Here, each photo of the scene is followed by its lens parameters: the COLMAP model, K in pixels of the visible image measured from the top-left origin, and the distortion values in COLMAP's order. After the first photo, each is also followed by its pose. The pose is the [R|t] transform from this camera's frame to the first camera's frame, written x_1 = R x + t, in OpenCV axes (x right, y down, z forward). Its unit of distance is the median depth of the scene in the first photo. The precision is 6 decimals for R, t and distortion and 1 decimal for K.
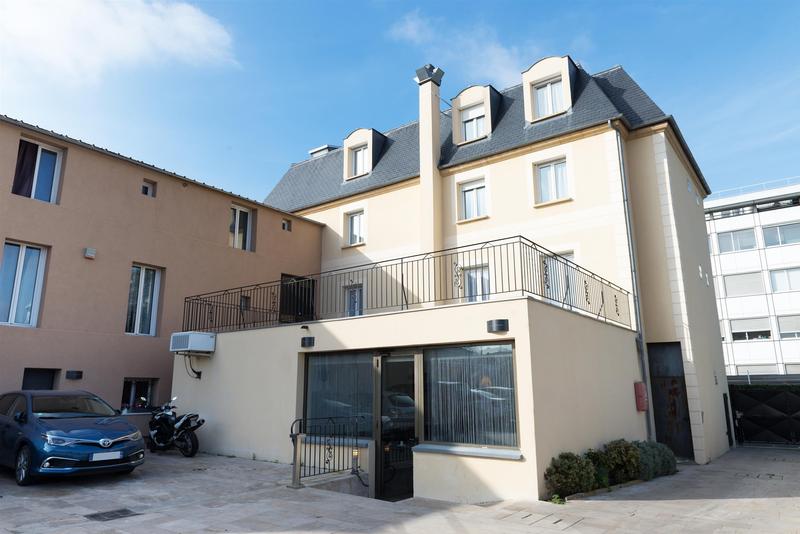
lens RADIAL K [[547.0, 0, 400.0], [0, 547.0, 267.0], [0, 0, 1]] dist [-0.000221, -0.001105]
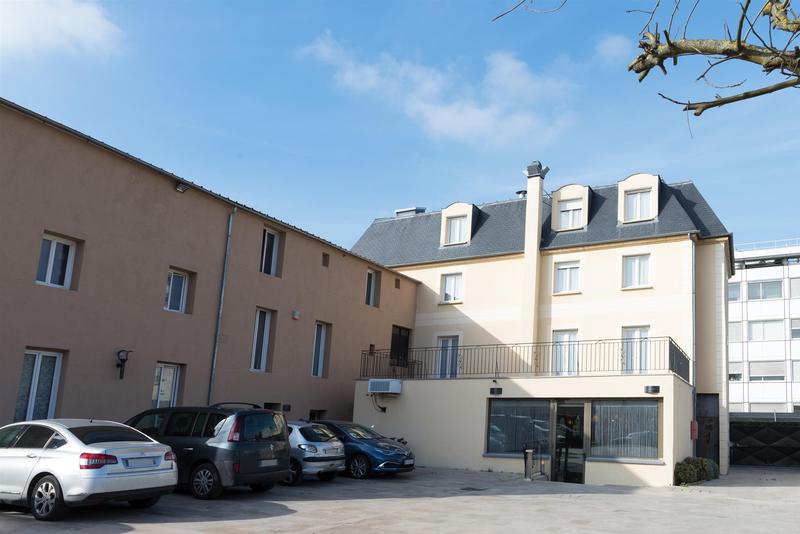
lens RADIAL K [[617.0, 0, 399.0], [0, 617.0, 373.5], [0, 0, 1]] dist [-0.001185, -0.001356]
pose [[0.992170, 0.025626, 0.122237, -0.454495], [-0.043677, 0.988117, 0.147365, -0.102753], [-0.117008, -0.151550, 0.981500, -0.425049]]
